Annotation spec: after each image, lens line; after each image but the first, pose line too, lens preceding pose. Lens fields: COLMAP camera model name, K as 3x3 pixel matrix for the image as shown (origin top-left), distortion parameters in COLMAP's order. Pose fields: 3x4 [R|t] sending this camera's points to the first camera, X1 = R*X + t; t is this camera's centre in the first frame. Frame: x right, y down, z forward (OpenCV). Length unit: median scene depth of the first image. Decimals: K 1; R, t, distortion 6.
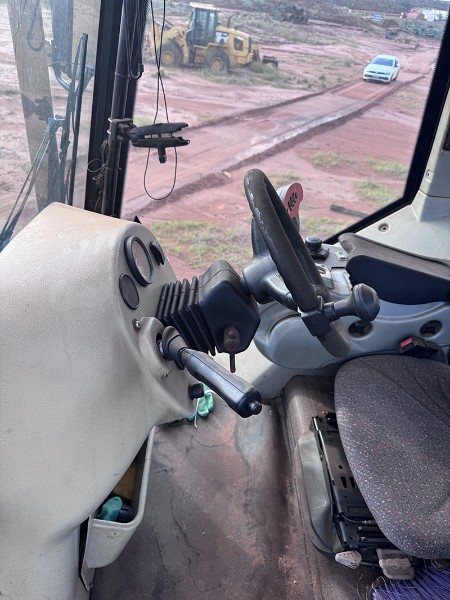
lens RADIAL K [[426.4, 0, 226.6], [0, 426.4, 295.9], [0, 0, 1]] dist [0.040458, -0.047249]
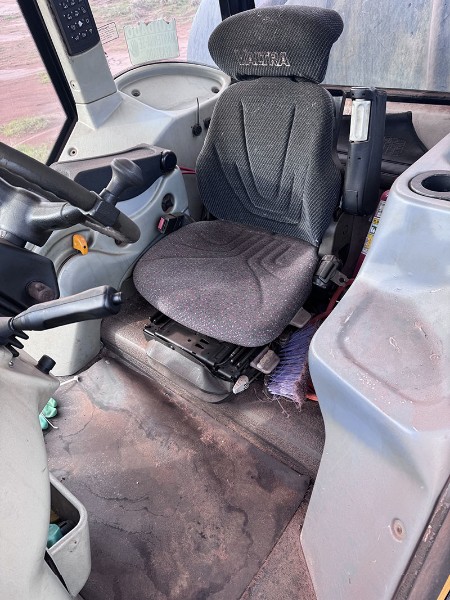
lens RADIAL K [[426.4, 0, 225.0], [0, 426.4, 298.6], [0, 0, 1]] dist [0.040458, -0.047249]
pose [[0.624411, -0.620368, 0.474610, -0.133714], [0.574206, 0.776491, 0.259518, 0.067777], [-0.529527, 0.110478, 0.841068, -0.012914]]
